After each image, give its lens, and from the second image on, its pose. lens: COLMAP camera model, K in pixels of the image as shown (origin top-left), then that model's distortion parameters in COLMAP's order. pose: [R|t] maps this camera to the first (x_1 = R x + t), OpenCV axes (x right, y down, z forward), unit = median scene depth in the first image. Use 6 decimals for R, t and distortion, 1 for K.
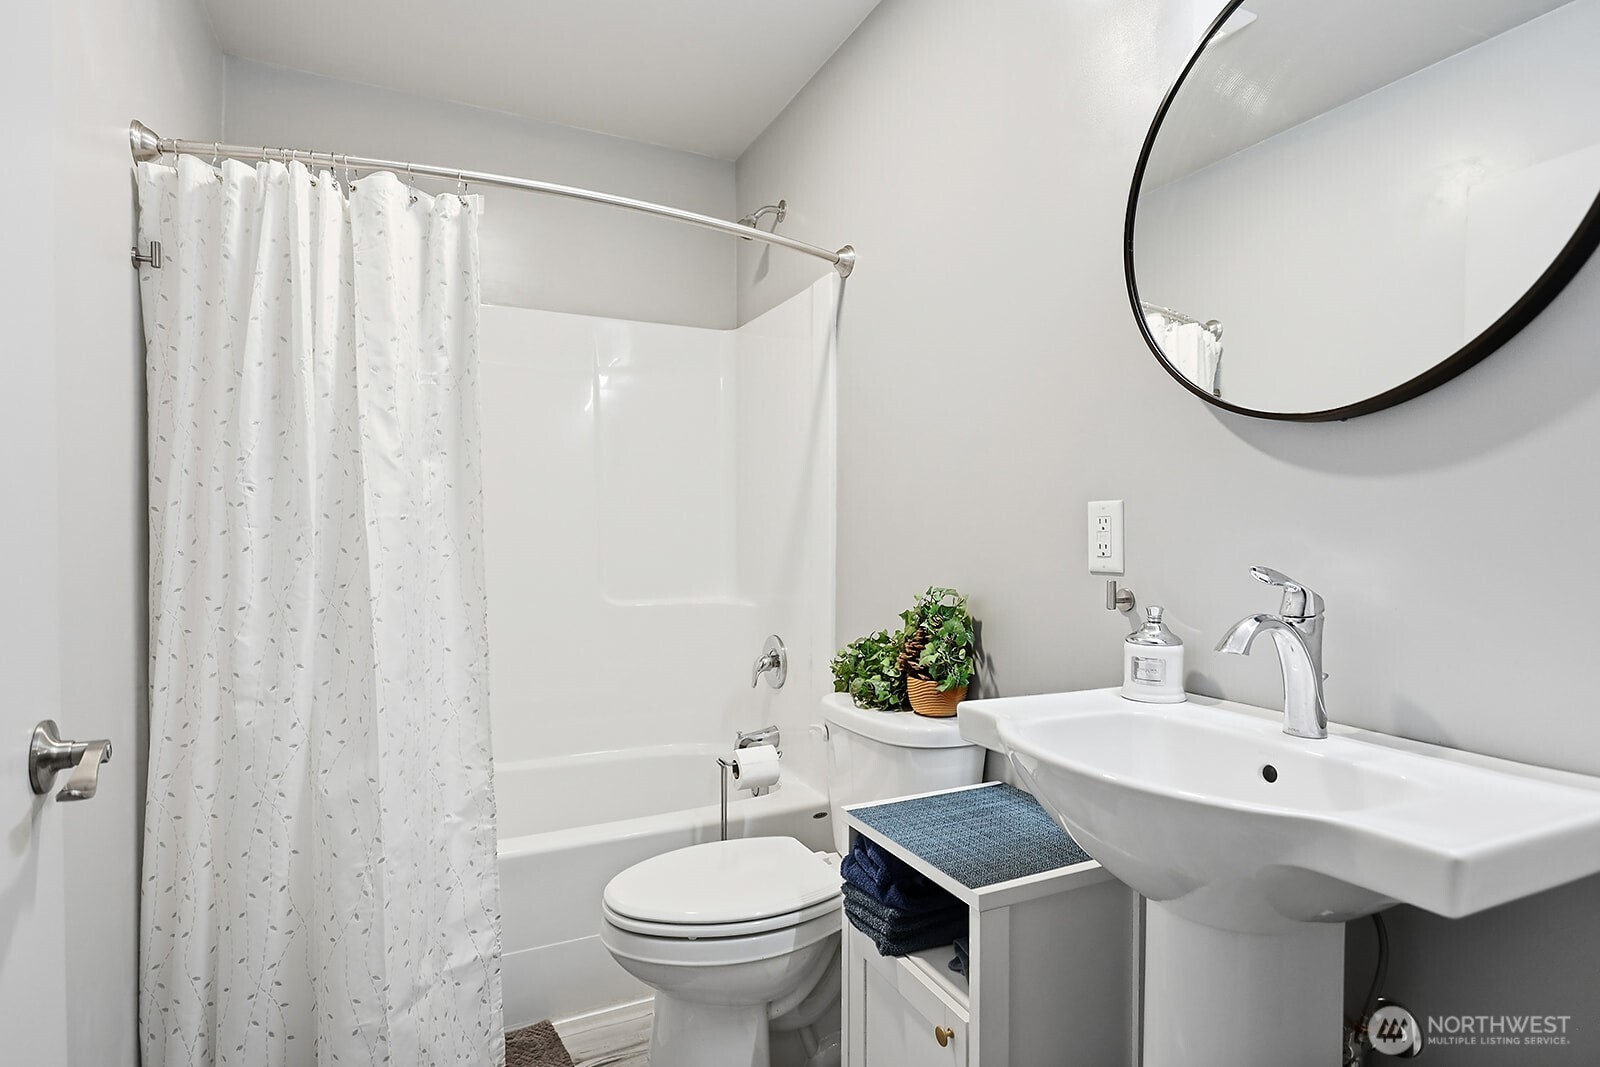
lens RADIAL K [[813.0, 0, 795.7], [0, 813.0, 546.2], [0, 0, 1]] dist [-0.010615, 0.004802]
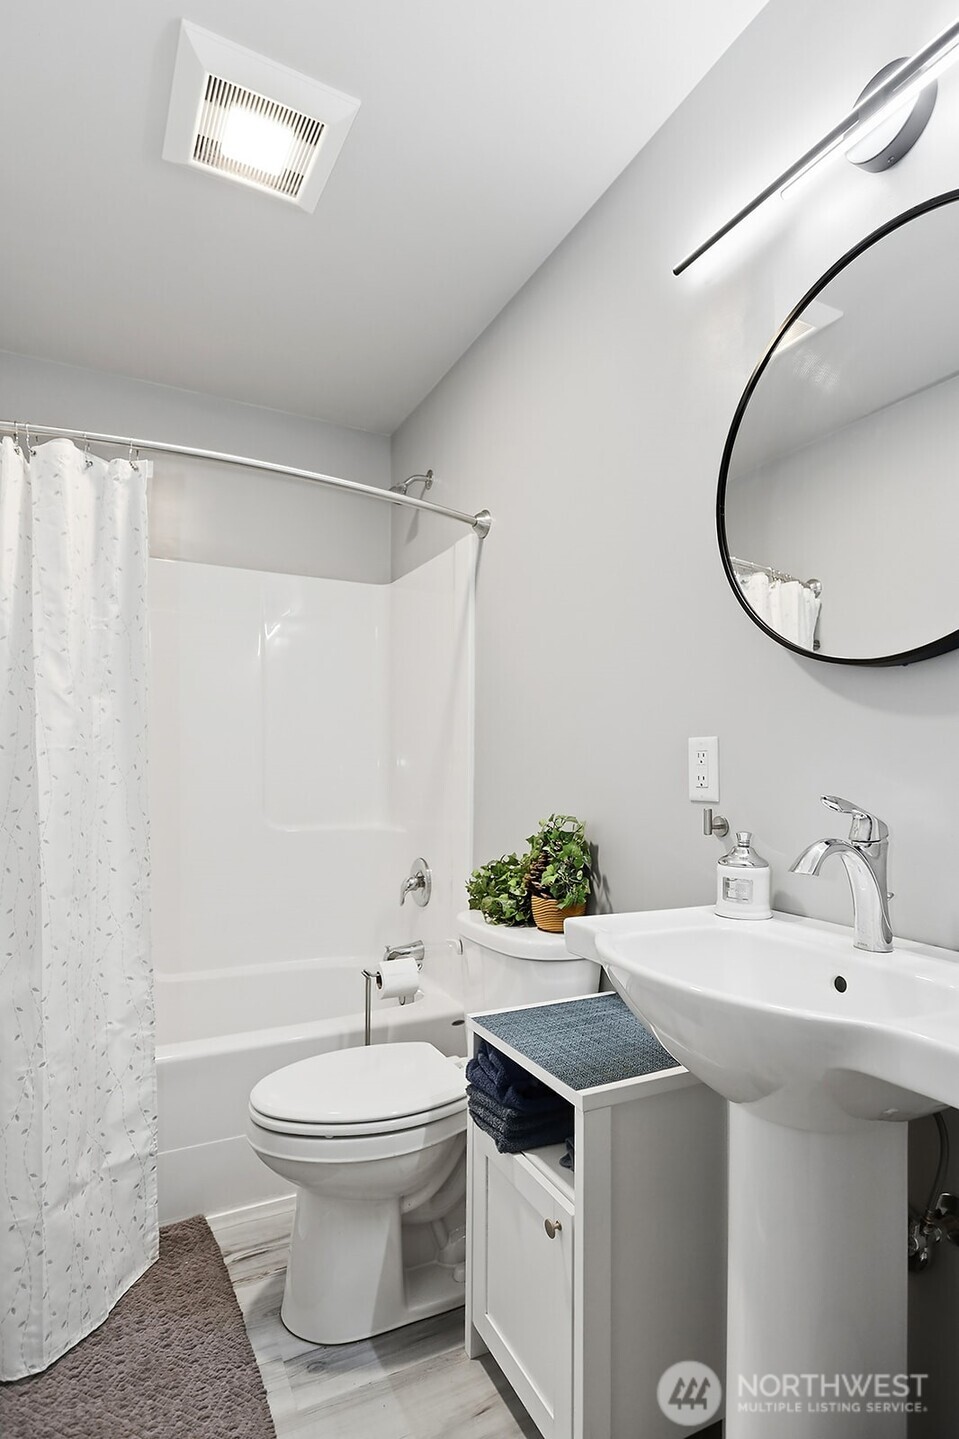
lens RADIAL K [[727.9, 0, 467.3], [0, 727.9, 756.2], [0, 0, 1]] dist [-0.000553, 0.003300]
pose [[0.999894, 0.005706, 0.013413, 0.039730], [-0.005276, 0.999478, -0.031887, 0.003467], [-0.013587, 0.031813, 0.999401, 0.005224]]
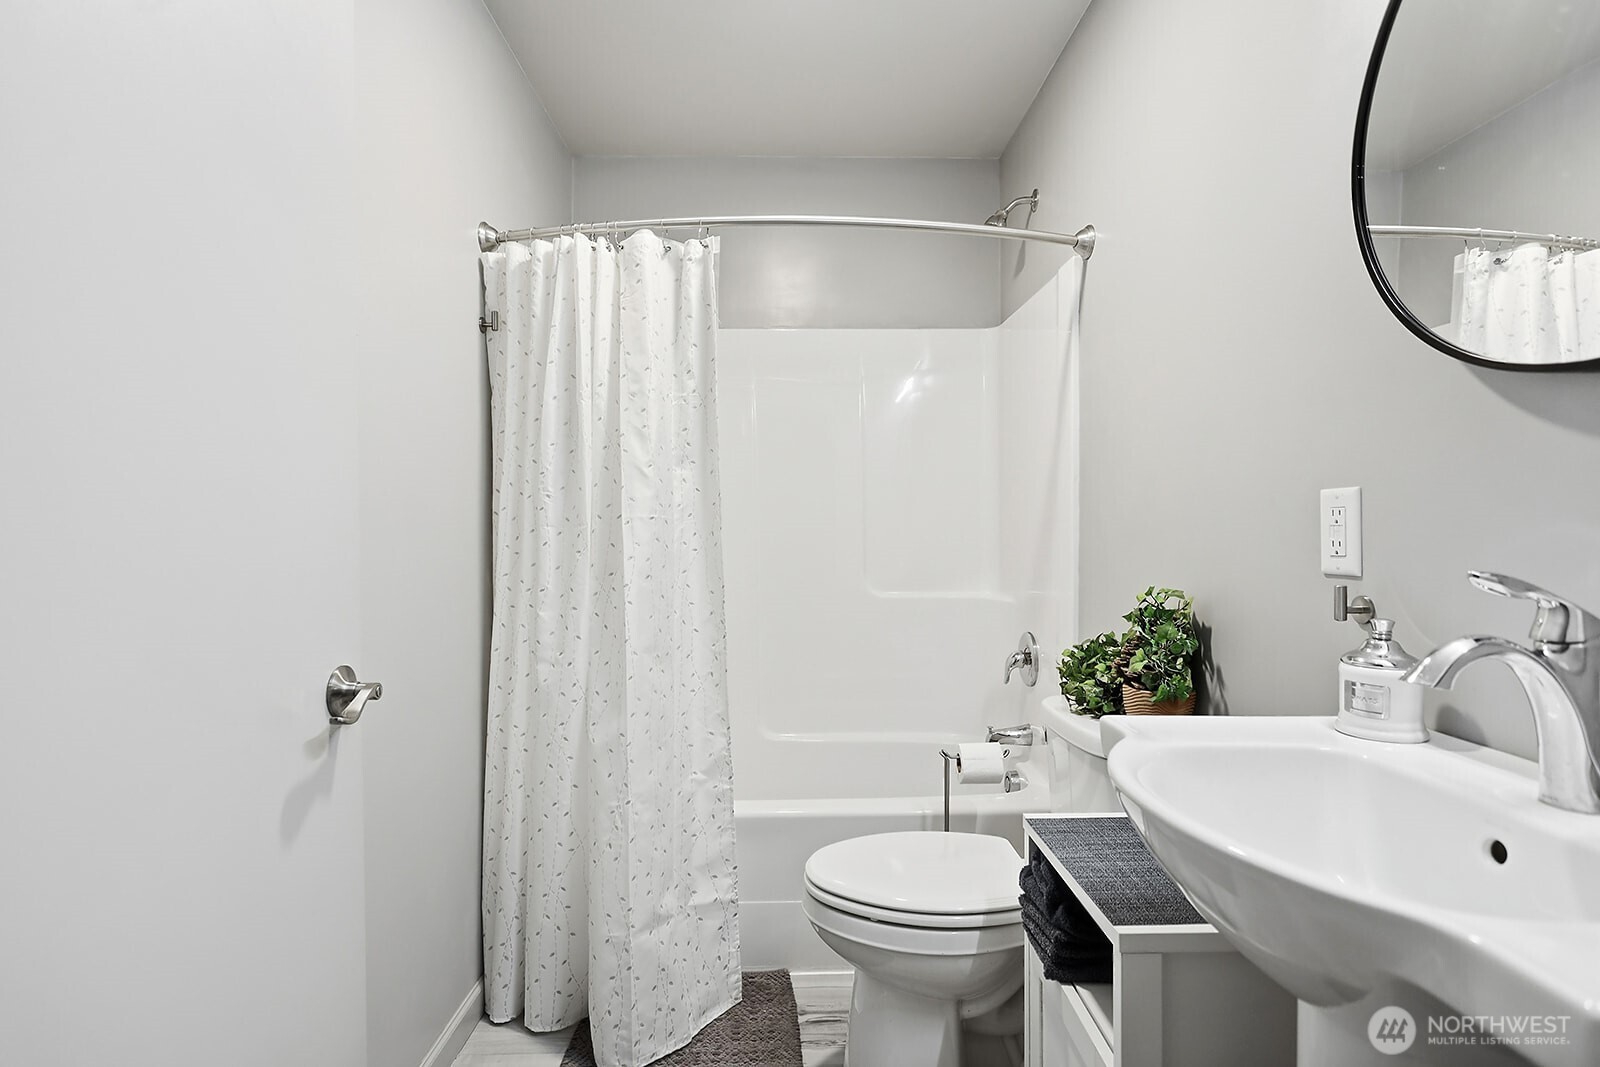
lens RADIAL K [[771.1, 0, 801.7], [0, 771.1, 540.2], [0, 0, 1]] dist [-0.002267, 0.001694]
pose [[0.910645, 0.001271, -0.413189, 0.186055], [-0.001712, 0.999998, -0.000697, -0.001590], [0.413187, 0.001342, 0.910645, 0.059396]]
